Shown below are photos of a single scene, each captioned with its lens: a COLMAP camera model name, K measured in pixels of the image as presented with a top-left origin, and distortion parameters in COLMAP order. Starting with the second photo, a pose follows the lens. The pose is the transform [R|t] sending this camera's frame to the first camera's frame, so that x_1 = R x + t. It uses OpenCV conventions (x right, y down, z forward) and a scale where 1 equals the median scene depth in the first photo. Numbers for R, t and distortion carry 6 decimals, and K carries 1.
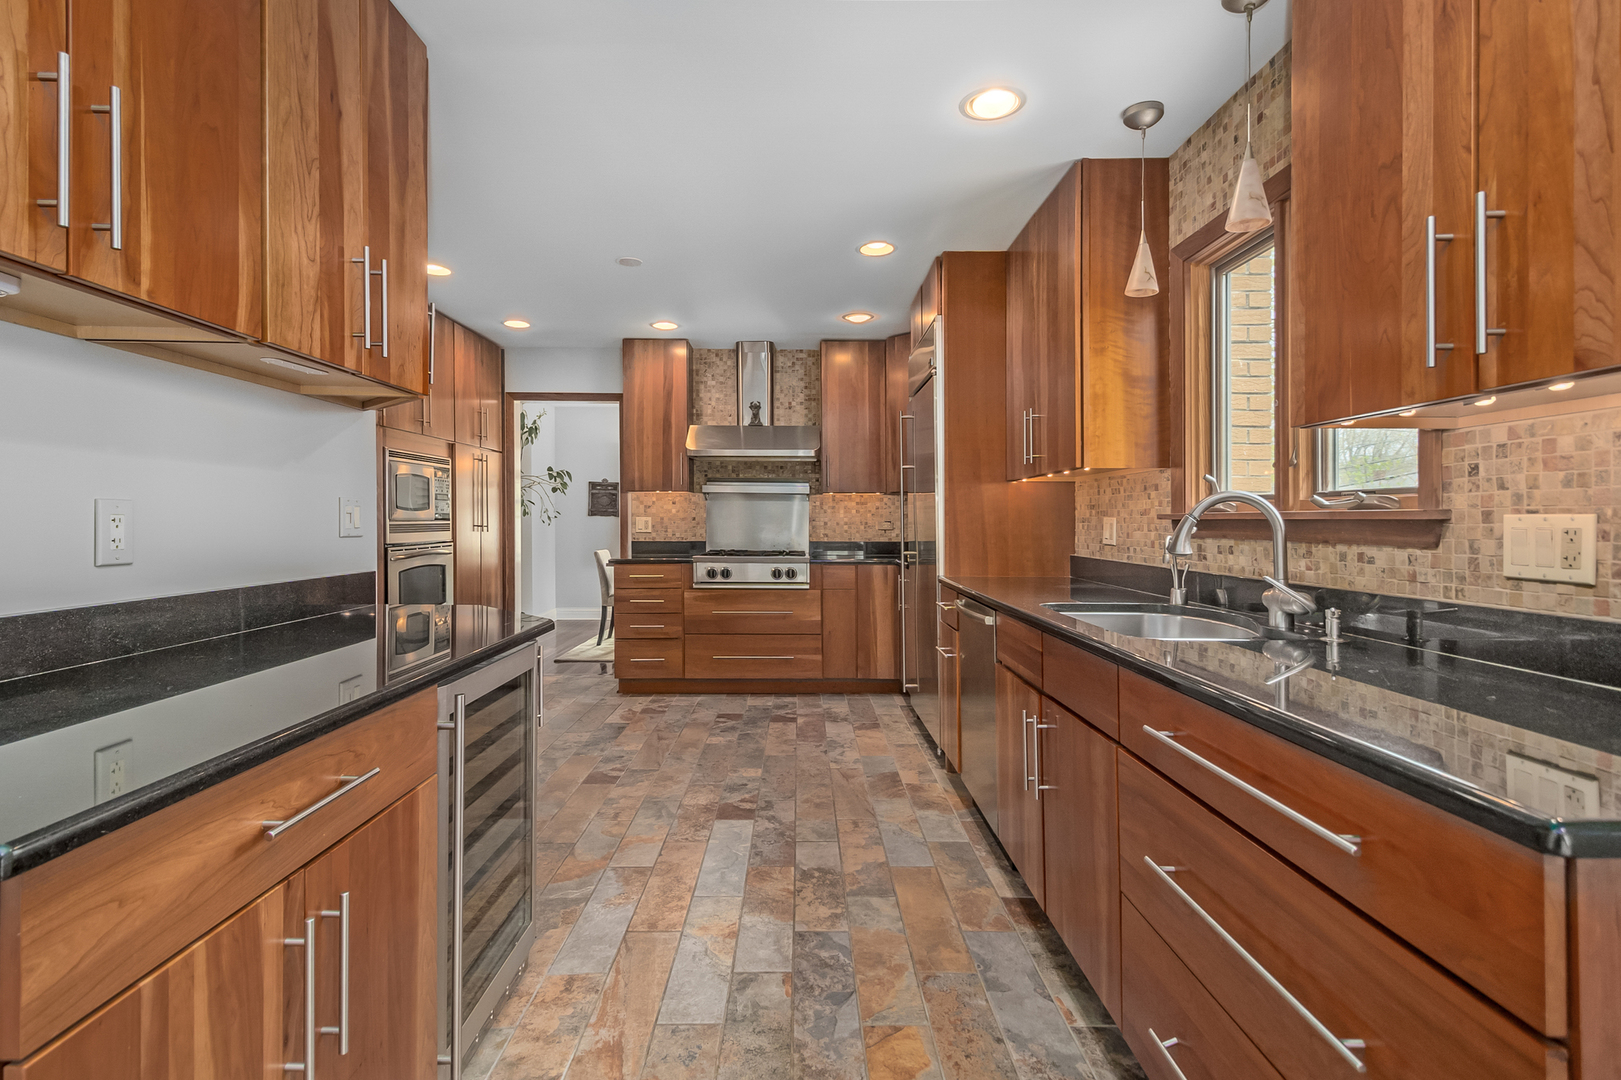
lens RADIAL K [[780.0, 0, 813.2], [0, 780.0, 512.2], [0, 0, 1]] dist [0.005658, -0.000013]
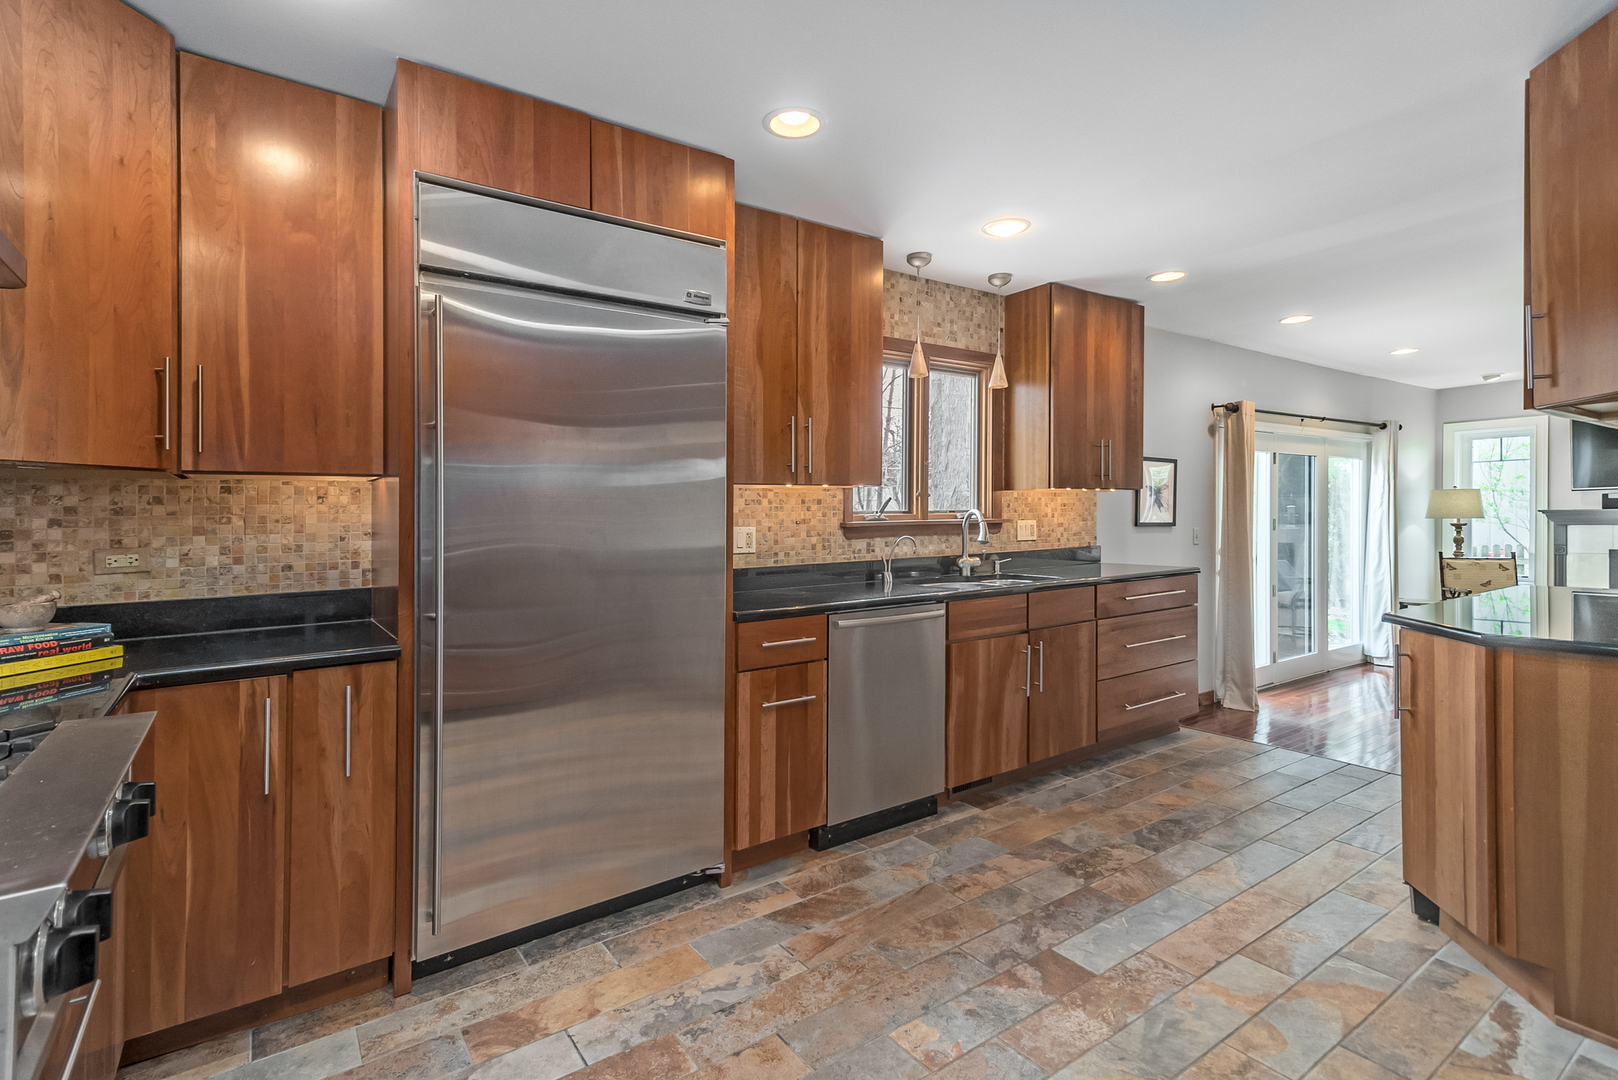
lens RADIAL K [[778.6, 0, 792.7], [0, 778.6, 512.1], [0, 0, 1]] dist [0.005658, -0.000013]
pose [[-0.554763, 0.006365, 0.831984, -0.625161], [0.006516, 0.999973, -0.003306, -0.013337], [-0.831983, 0.003587, -0.554789, 1.821921]]
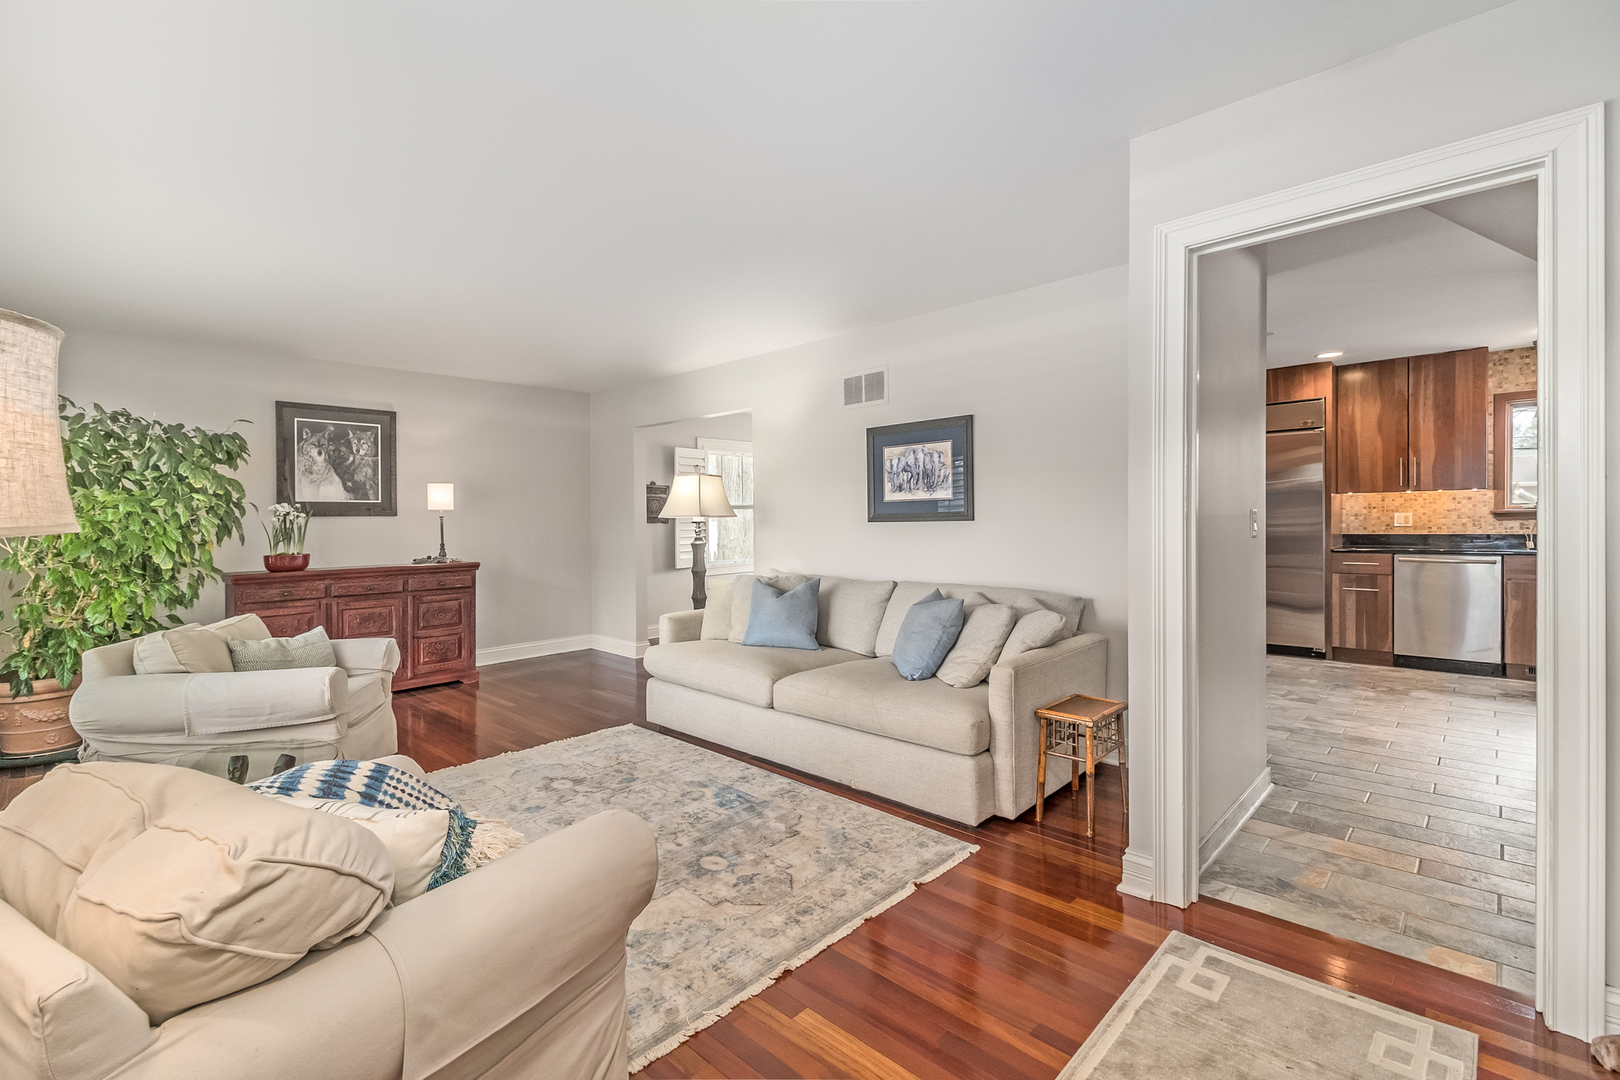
lens RADIAL K [[721.9, 0, 808.8], [0, 721.9, 527.9], [0, 0, 1]] dist [0.000844, 0.000073]
pose [[0.706712, -0.027303, 0.706974, -2.428113], [0.016472, 0.999619, 0.022139, -0.027442], [-0.707309, -0.004001, 0.706893, 0.918101]]
